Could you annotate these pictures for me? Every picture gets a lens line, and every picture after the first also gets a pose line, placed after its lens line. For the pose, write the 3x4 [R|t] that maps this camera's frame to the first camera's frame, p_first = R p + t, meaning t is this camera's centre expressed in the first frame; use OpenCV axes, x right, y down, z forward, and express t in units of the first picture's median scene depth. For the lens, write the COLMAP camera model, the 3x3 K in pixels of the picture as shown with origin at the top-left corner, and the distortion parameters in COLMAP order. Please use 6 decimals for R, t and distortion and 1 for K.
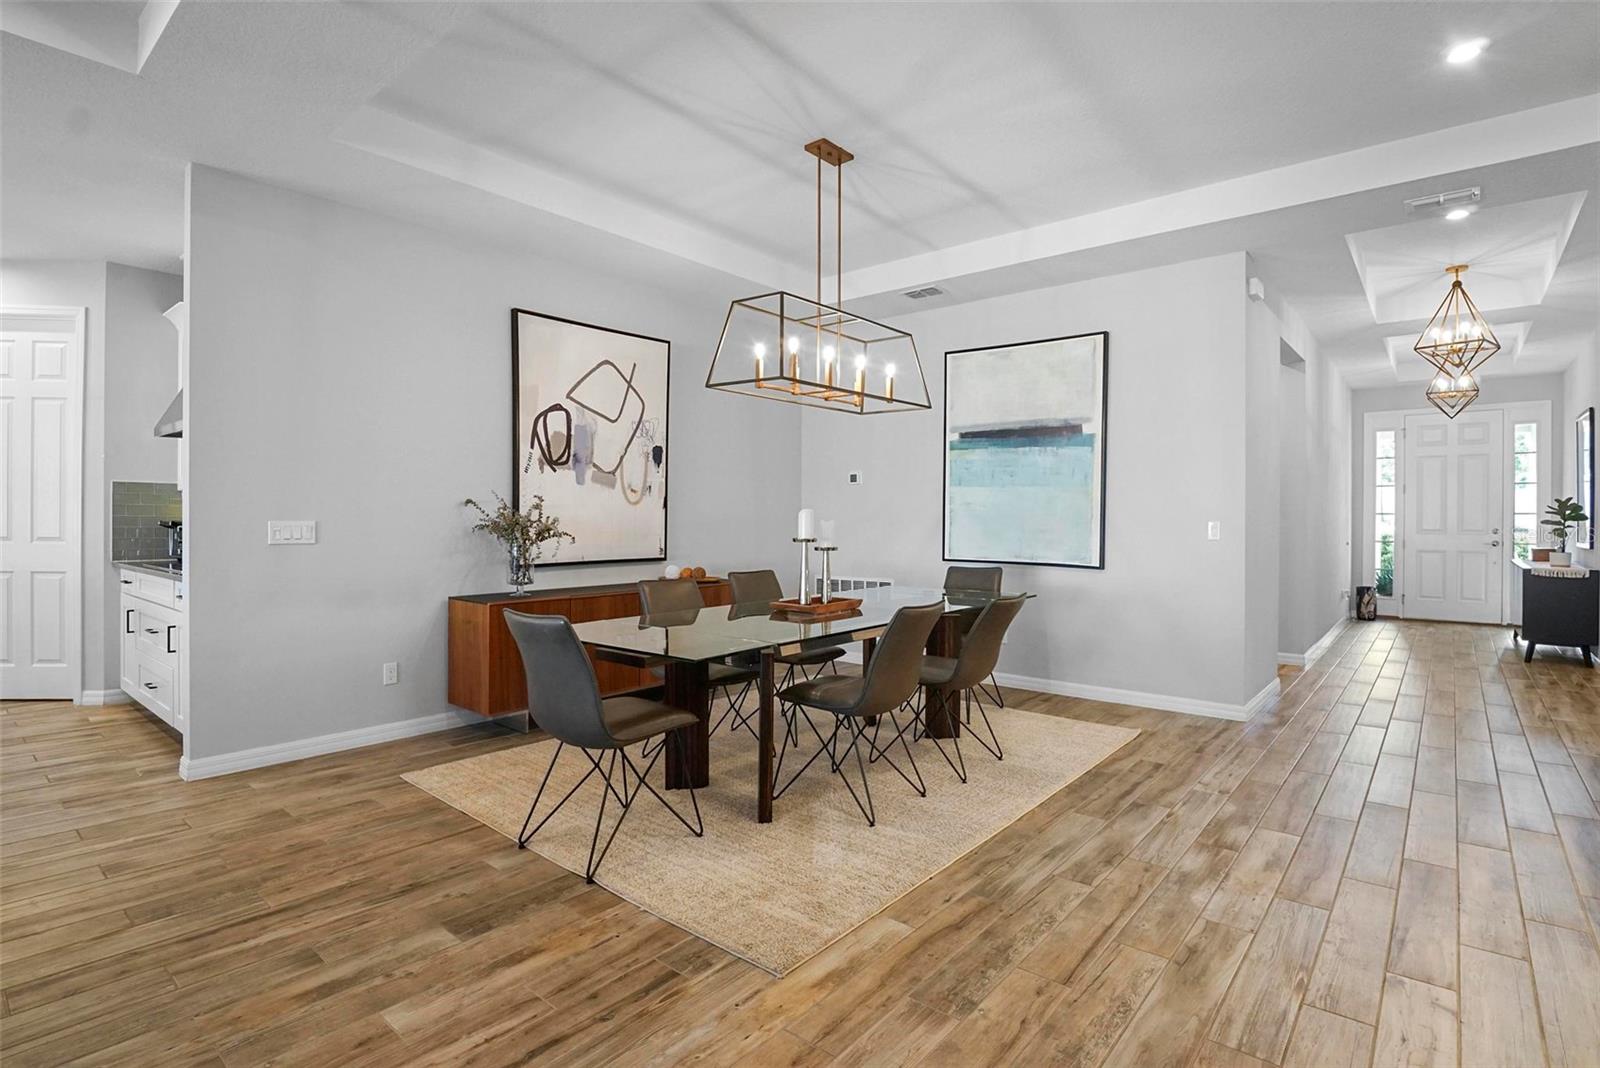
lens RADIAL K [[791.7, 0, 800.0], [0, 791.7, 534.0], [0, 0, 1]] dist [0.004231, -0.031852]
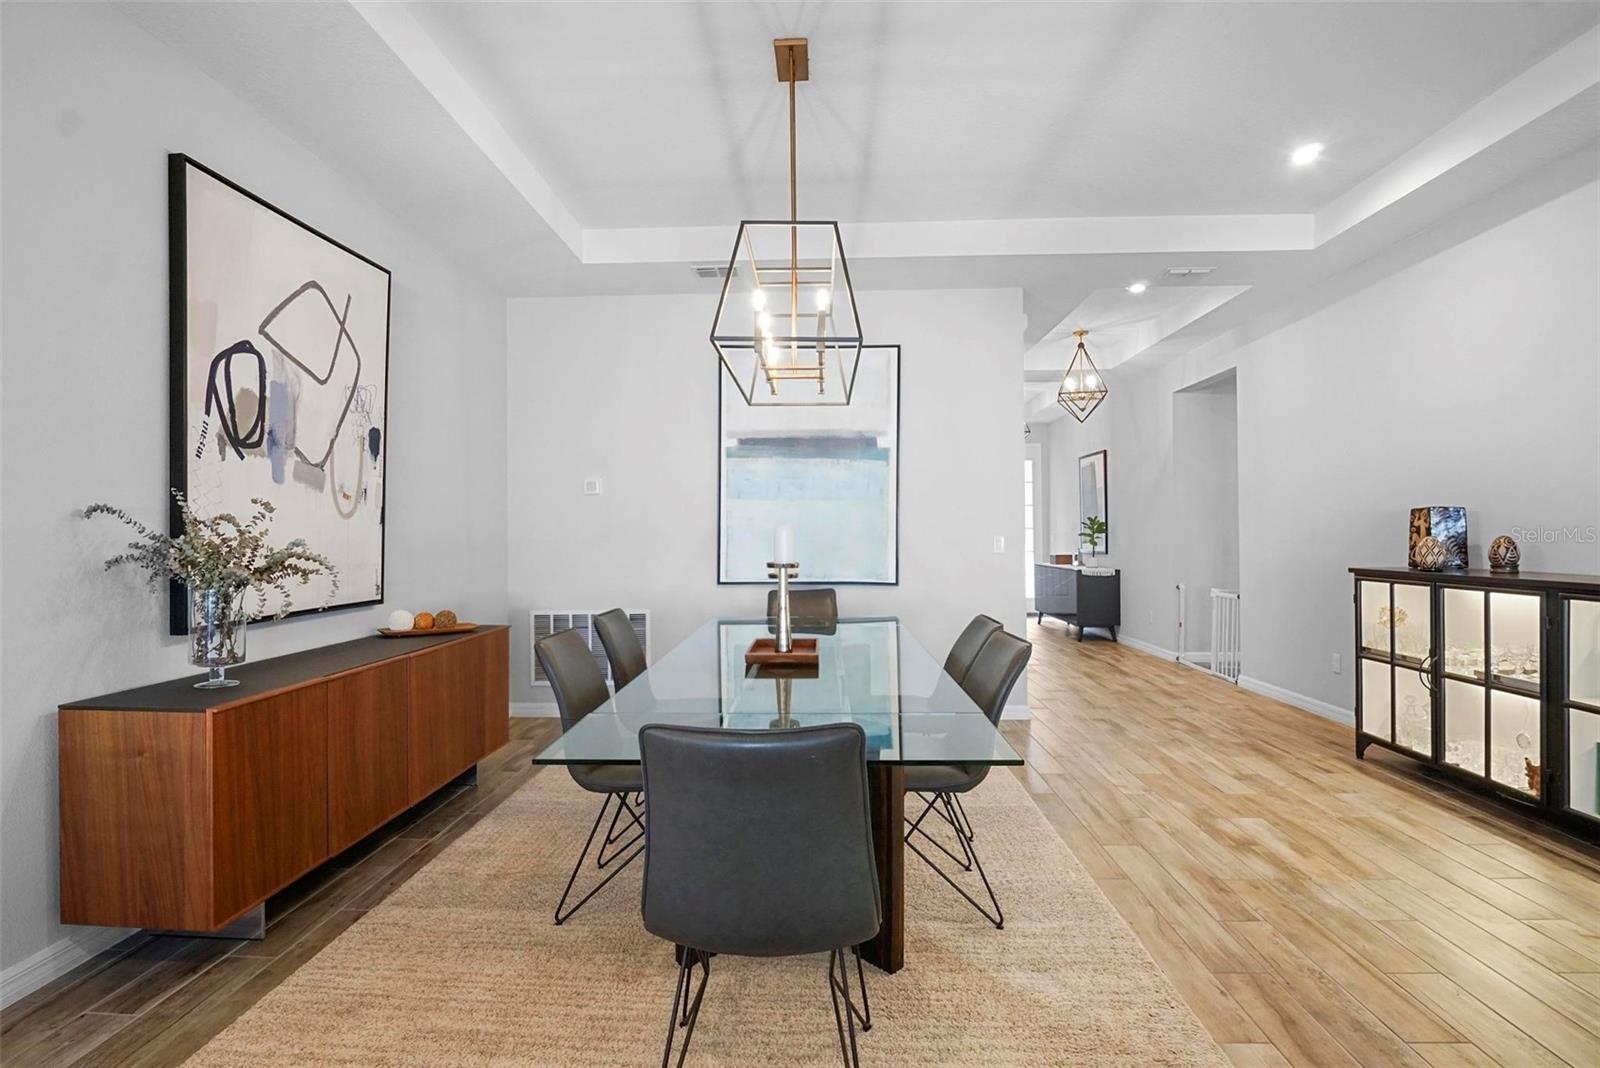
lens RADIAL K [[794.6, 0, 800.0], [0, 794.6, 534.0], [0, 0, 1]] dist [-0.013858, -0.008369]
pose [[0.791606, -0.007744, 0.610983, -0.334661], [0.022067, 0.999630, -0.015920, -0.006916], [-0.610633, 0.026085, 0.791484, 0.306685]]
